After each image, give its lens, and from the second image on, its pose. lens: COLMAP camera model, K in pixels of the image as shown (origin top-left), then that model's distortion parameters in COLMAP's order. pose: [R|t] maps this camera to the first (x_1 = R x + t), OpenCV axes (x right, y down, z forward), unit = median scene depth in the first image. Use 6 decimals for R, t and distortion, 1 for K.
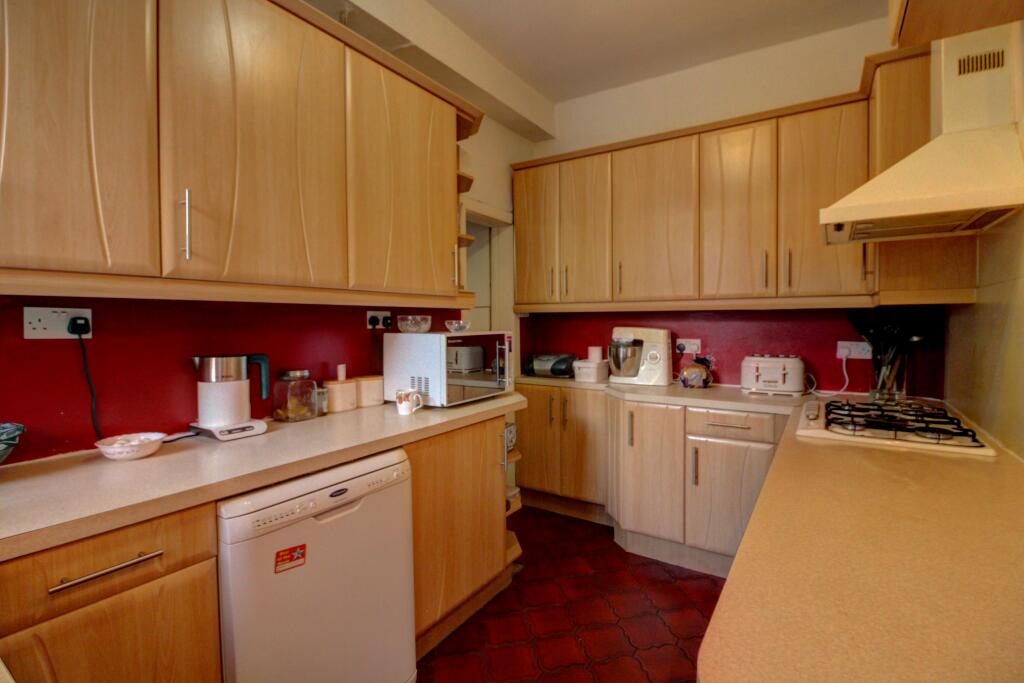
lens RADIAL K [[480.1, 0, 511.7], [0, 480.1, 339.6], [0, 0, 1]] dist [-0.015058, 0.001209]
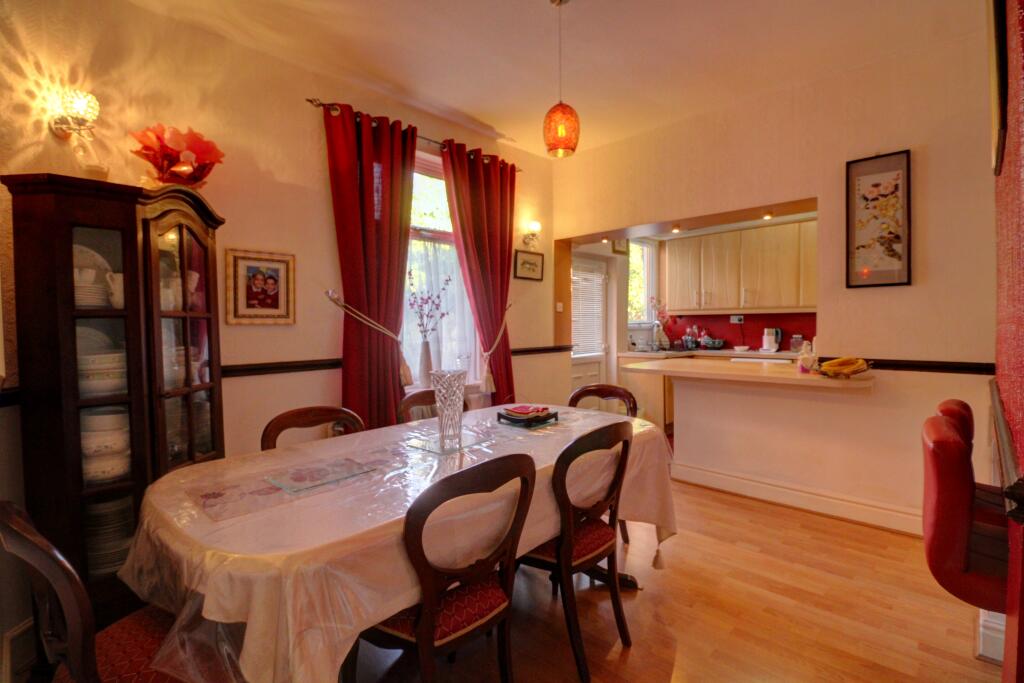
lens RADIAL K [[480.1, 0, 511.7], [0, 480.1, 338.5], [0, 0, 1]] dist [-0.015058, 0.001209]
pose [[-0.196692, 0.031499, -0.979959, 3.070122], [-0.015947, 0.999249, 0.035320, 0.014404], [0.980336, 0.022575, -0.196042, -0.116401]]
